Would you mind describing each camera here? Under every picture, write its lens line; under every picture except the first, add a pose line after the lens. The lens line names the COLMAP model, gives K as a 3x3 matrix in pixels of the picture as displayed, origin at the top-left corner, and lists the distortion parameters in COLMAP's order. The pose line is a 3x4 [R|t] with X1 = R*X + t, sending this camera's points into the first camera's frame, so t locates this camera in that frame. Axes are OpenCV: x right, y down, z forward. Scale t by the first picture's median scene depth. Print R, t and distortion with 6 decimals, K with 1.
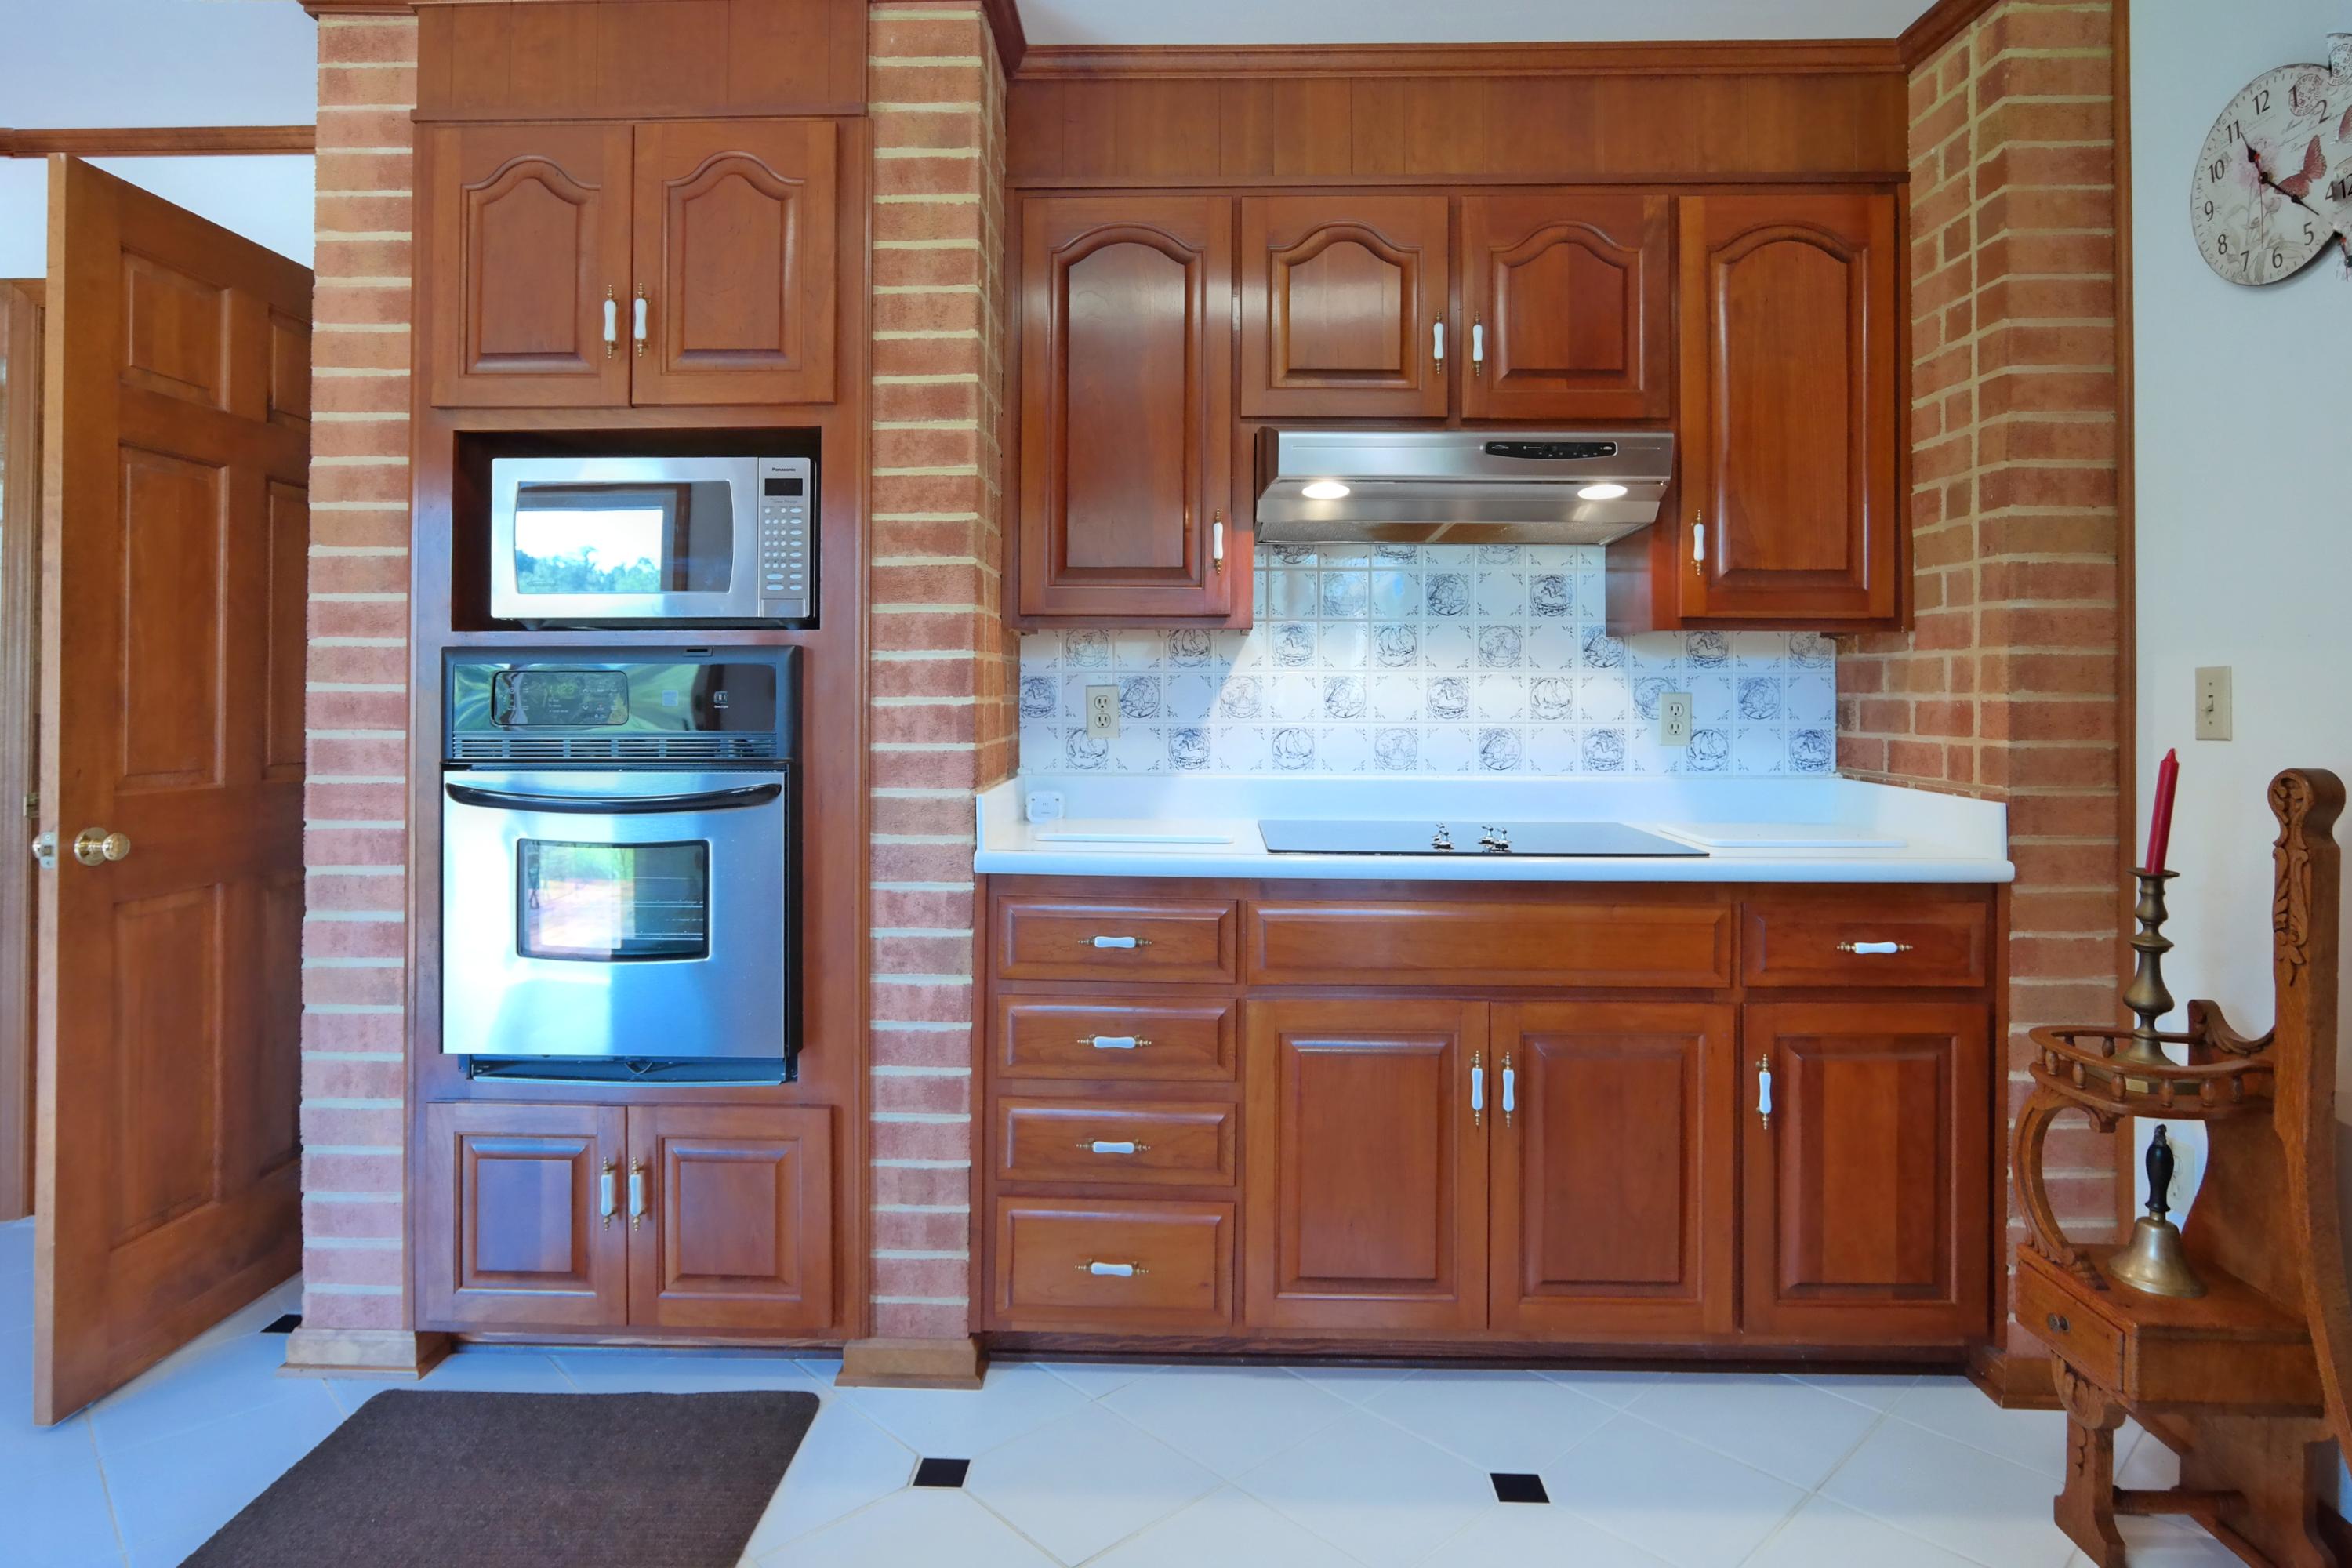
lens RADIAL K [[1339.6, 0, 1164.3], [0, 1339.6, 683.9], [0, 0, 1]] dist [-0.032804, 0.024315]
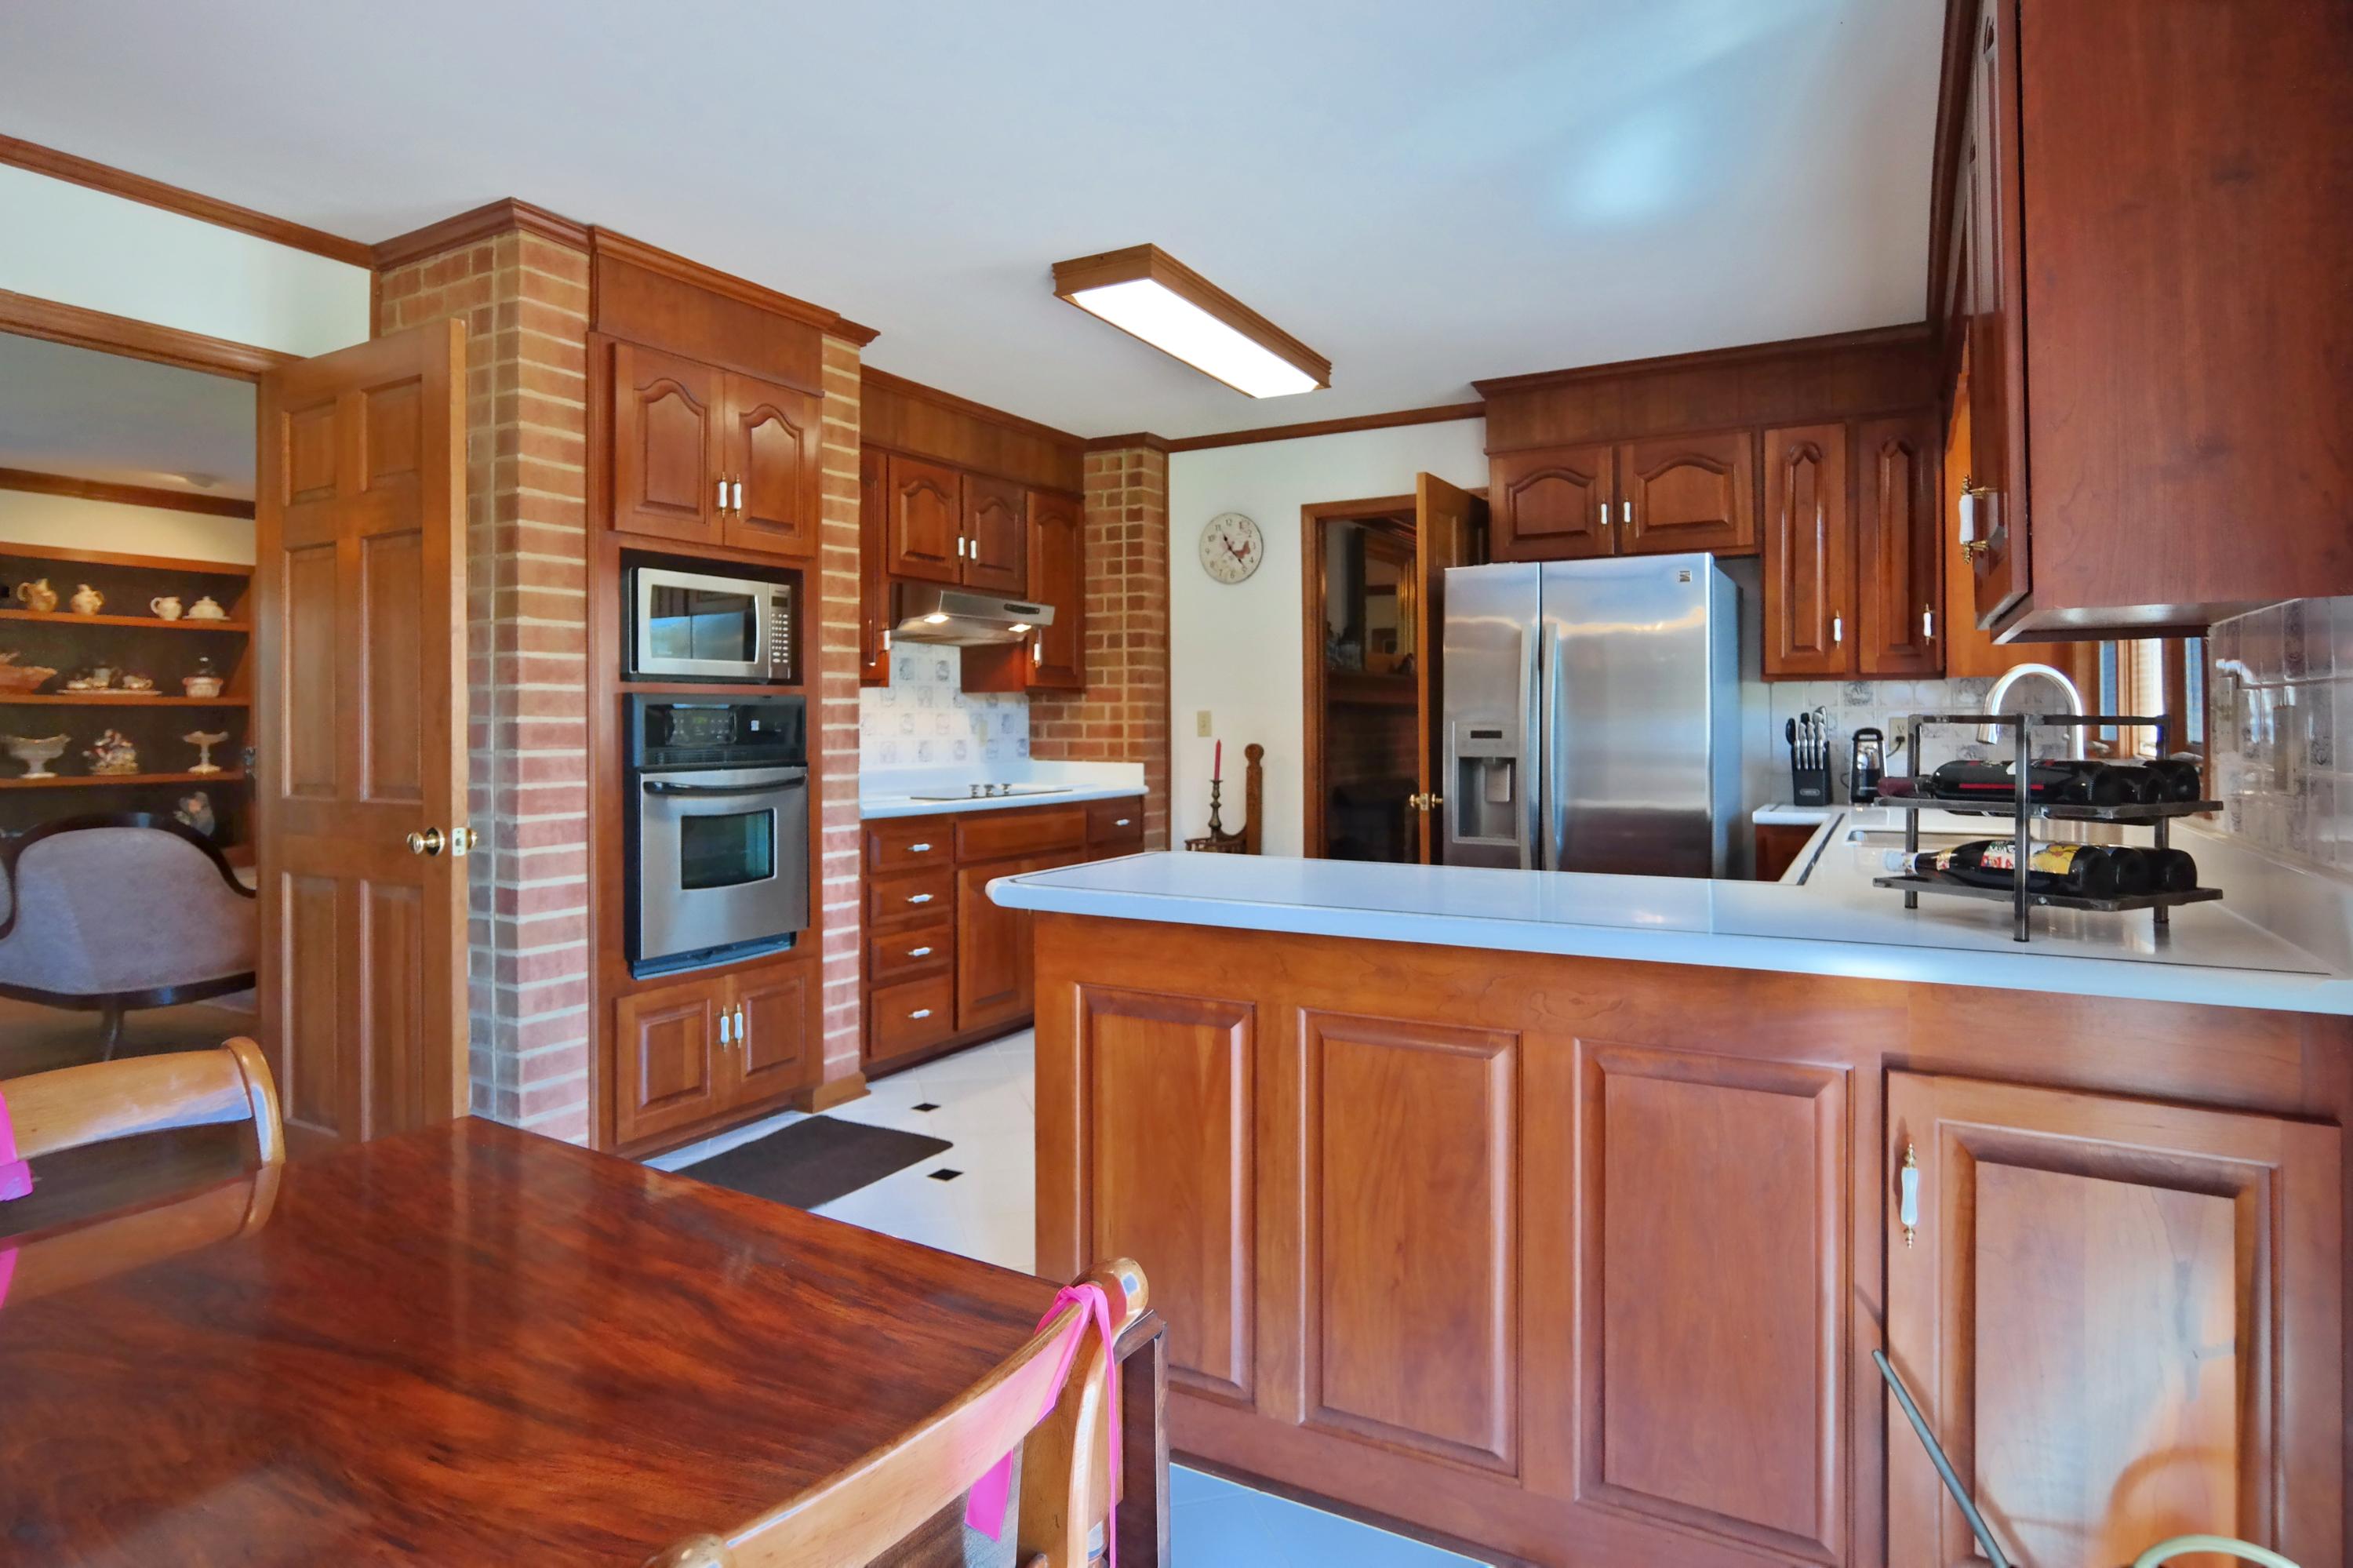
lens RADIAL K [[1297.9, 0, 1162.2], [0, 1297.9, 717.7], [0, 0, 1]] dist [-0.028170, 0.018850]
pose [[0.480001, -0.000973, 0.877267, -1.503053], [-0.001490, 0.999997, 0.001925, -0.003054], [-0.877267, -0.002231, 0.479998, -0.225712]]
